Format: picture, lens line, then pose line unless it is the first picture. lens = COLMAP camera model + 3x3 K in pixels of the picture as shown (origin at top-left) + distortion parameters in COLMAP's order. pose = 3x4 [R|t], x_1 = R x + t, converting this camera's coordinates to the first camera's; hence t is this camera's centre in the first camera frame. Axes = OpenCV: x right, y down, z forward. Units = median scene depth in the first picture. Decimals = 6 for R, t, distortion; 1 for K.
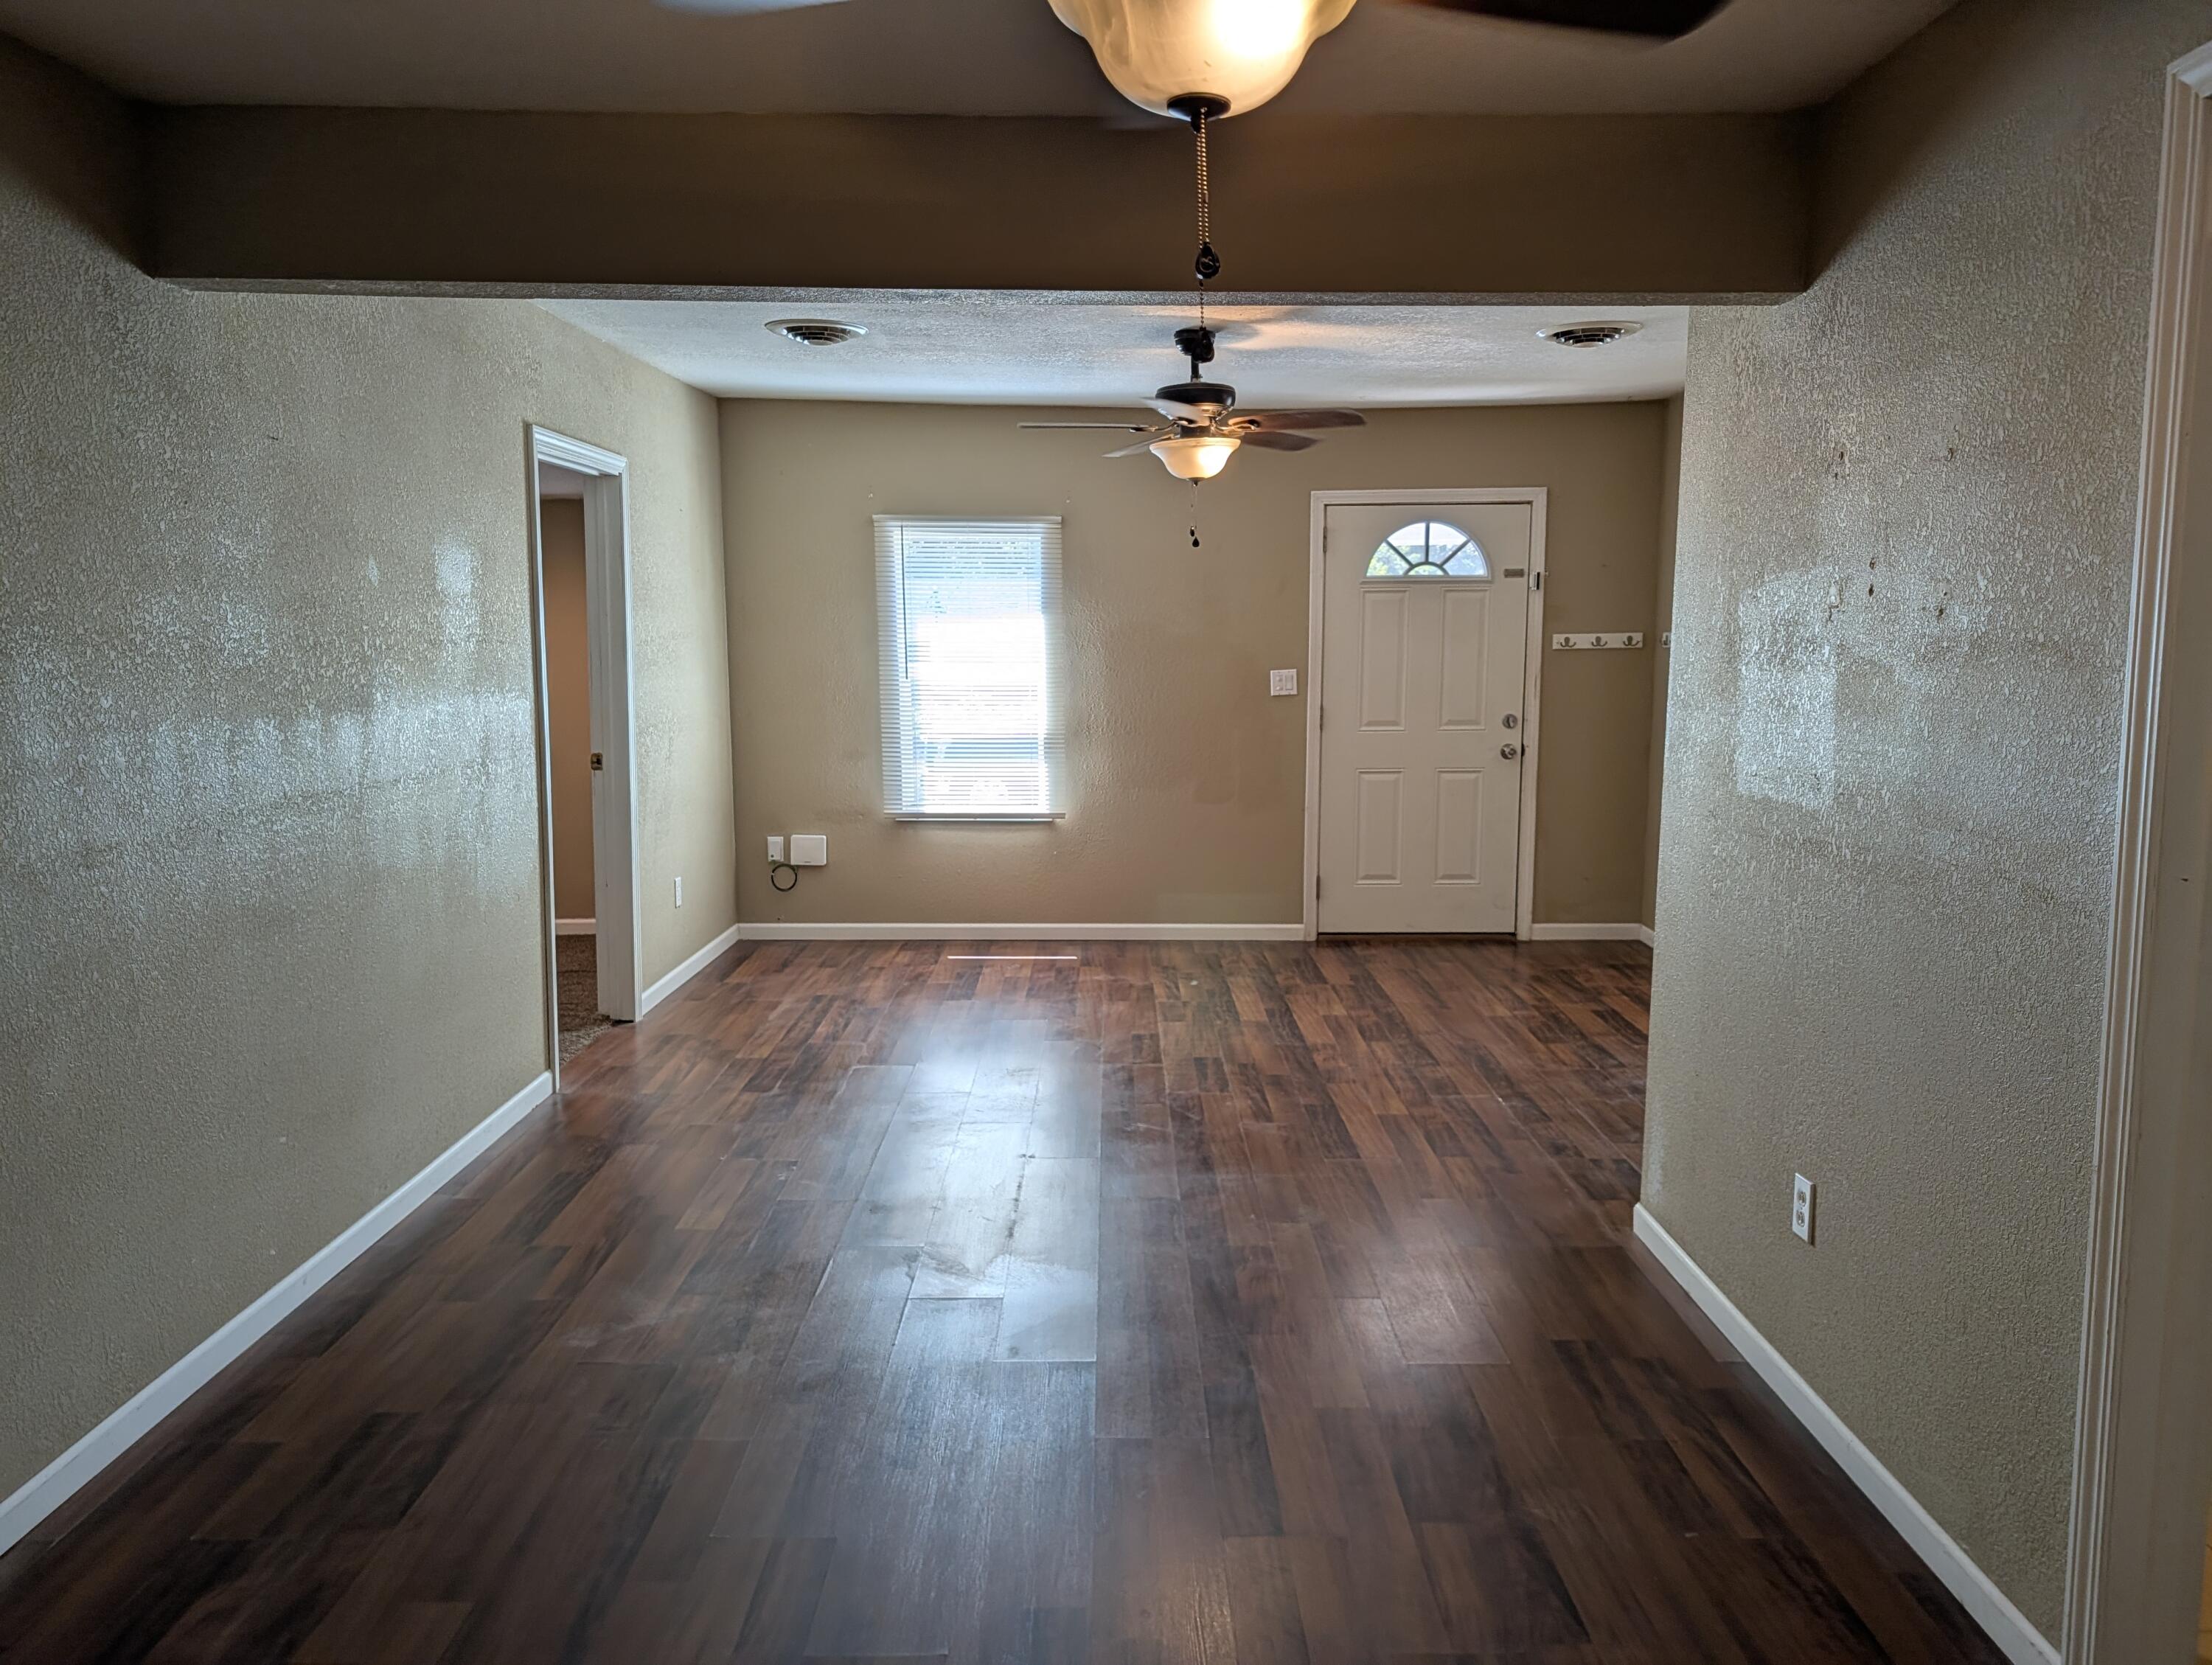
lens RADIAL K [[1608.9, 0, 1110.3], [0, 1608.9, 843.2], [0, 0, 1]] dist [0.028836, -0.006412]
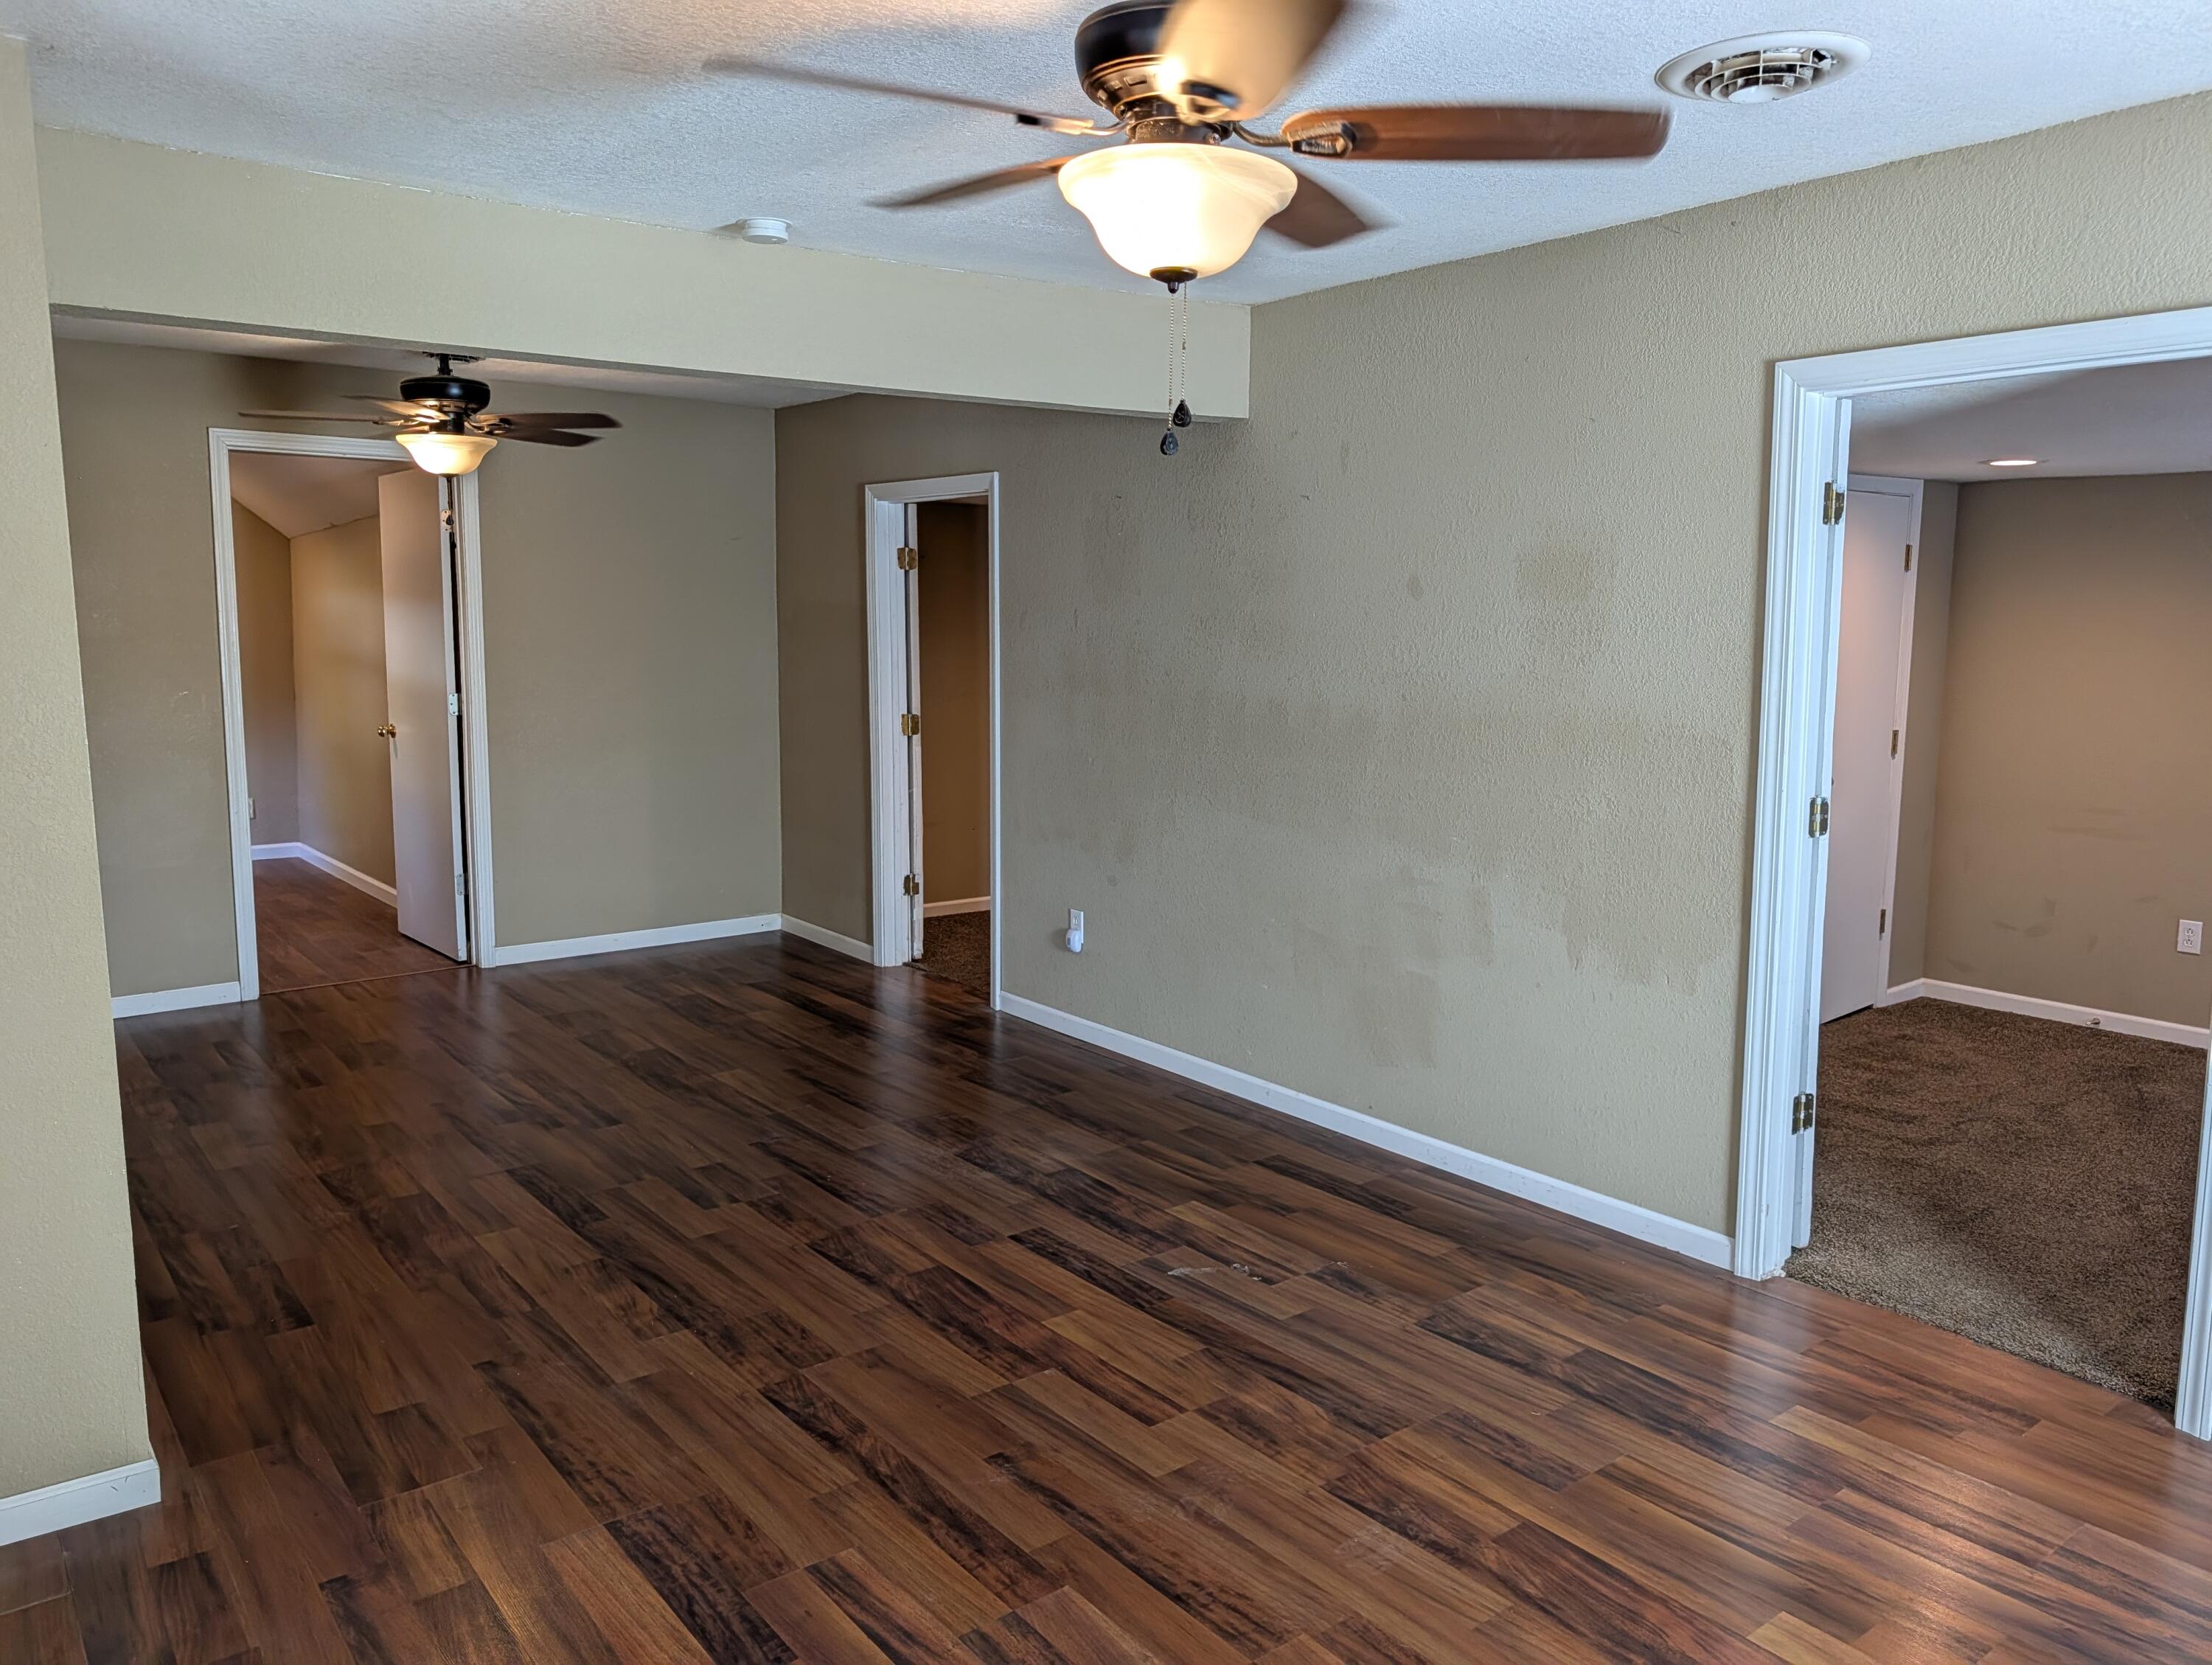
lens RADIAL K [[1608.9, 0, 1108.2], [0, 1608.9, 827.5], [0, 0, 1]] dist [0.028836, -0.006412]
pose [[-0.790784, 0.085035, -0.606159, 0.377326], [-0.081199, 0.966977, 0.241582, -0.238834], [0.606685, 0.240258, -0.757766, 1.614105]]
